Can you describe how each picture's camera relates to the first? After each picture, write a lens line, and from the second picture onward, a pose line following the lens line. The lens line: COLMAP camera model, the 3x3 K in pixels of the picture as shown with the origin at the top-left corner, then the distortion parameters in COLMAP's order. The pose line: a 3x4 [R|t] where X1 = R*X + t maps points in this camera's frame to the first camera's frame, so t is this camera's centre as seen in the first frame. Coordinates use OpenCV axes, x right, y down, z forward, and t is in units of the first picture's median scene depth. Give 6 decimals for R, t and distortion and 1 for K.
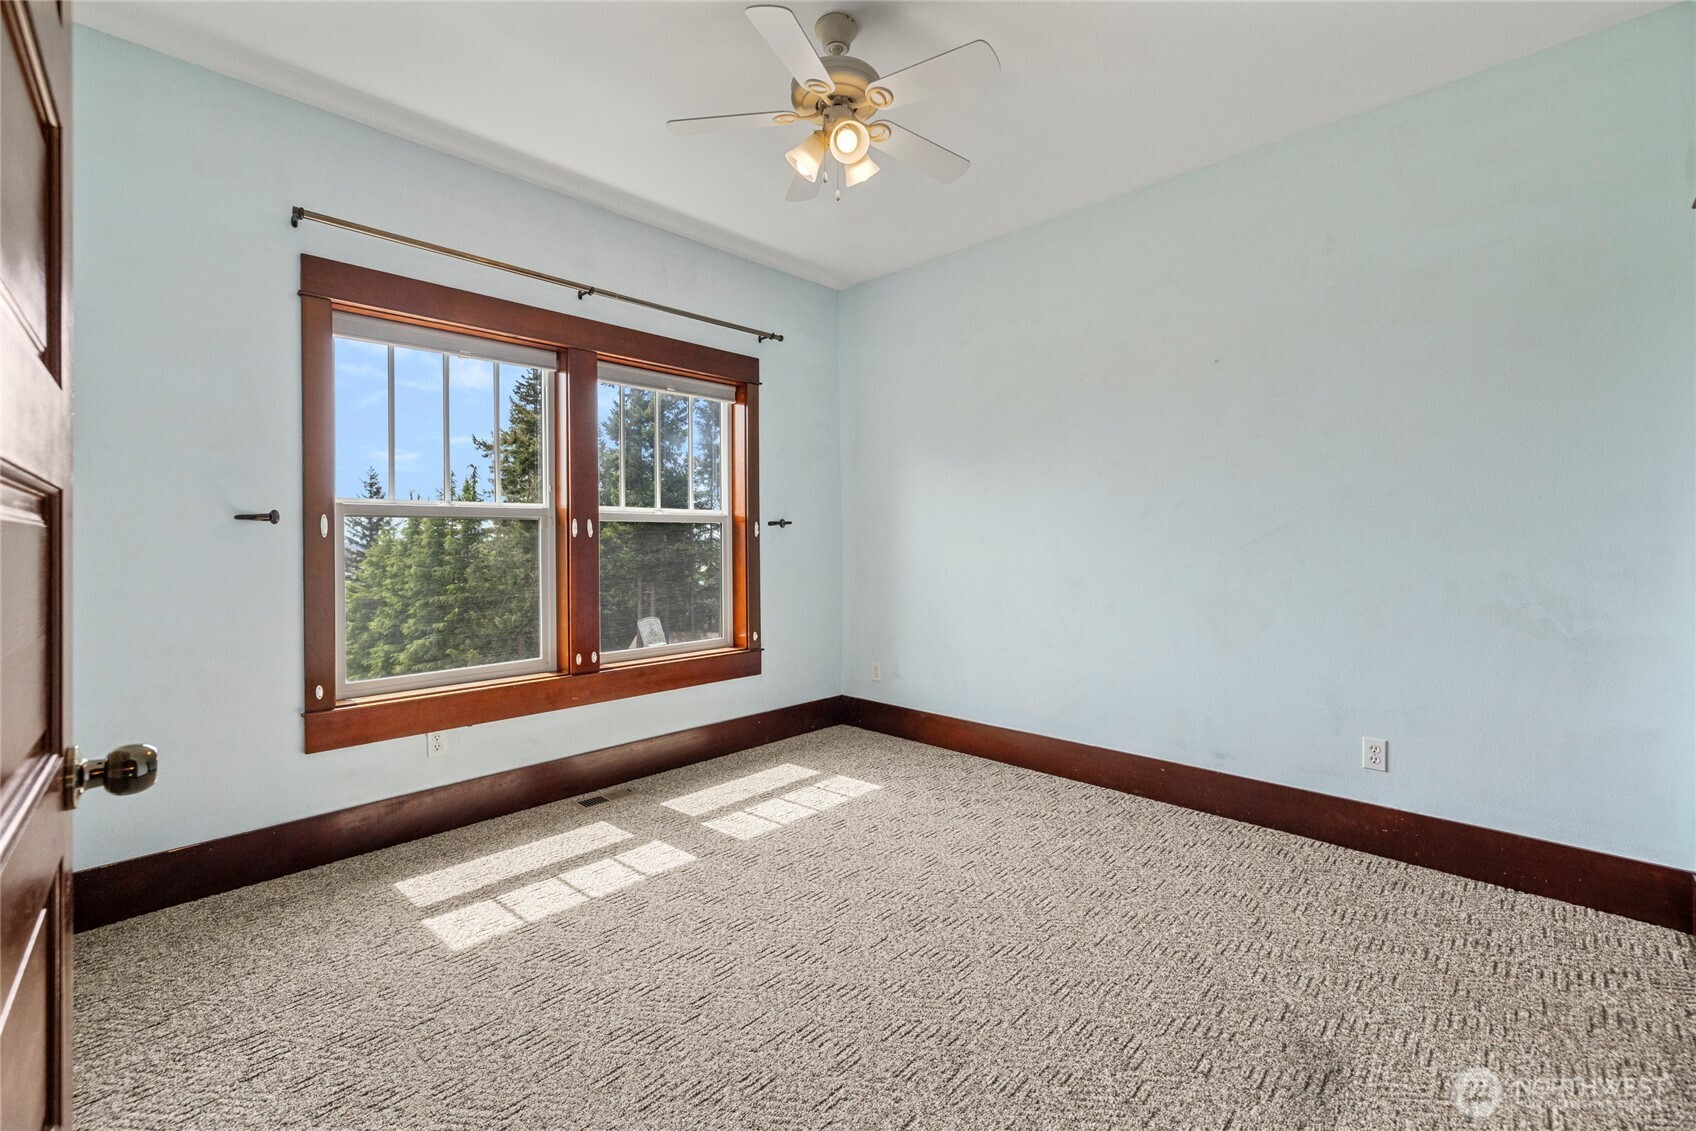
lens RADIAL K [[700.9, 0, 846.2], [0, 700.9, 544.9], [0, 0, 1]] dist [0.000735, 0.000371]
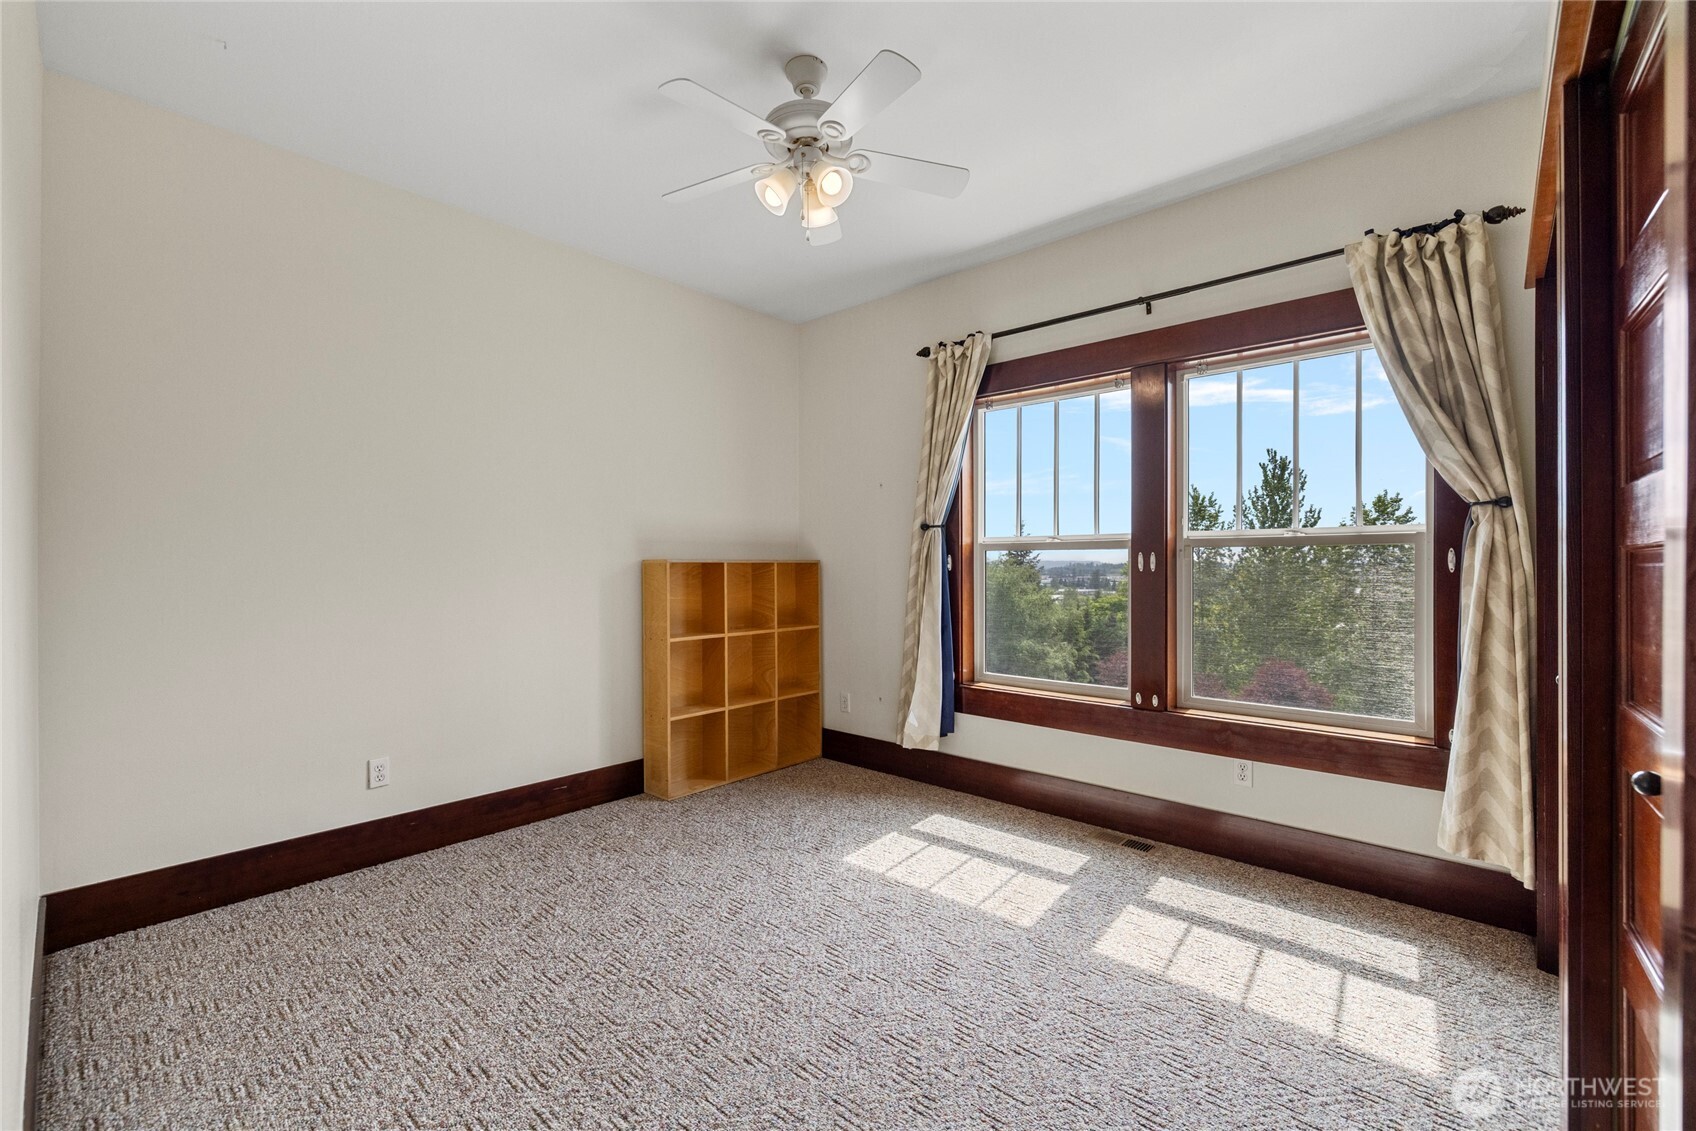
lens RADIAL K [[700.9, 0, 846.2], [0, 700.9, 544.9], [0, 0, 1]] dist [0.000735, 0.000371]
pose [[0.068371, -0.021027, -0.997438, 0.547981], [-0.005621, 0.999754, -0.021461, -0.012383], [0.997644, 0.007074, 0.068236, 0.540183]]
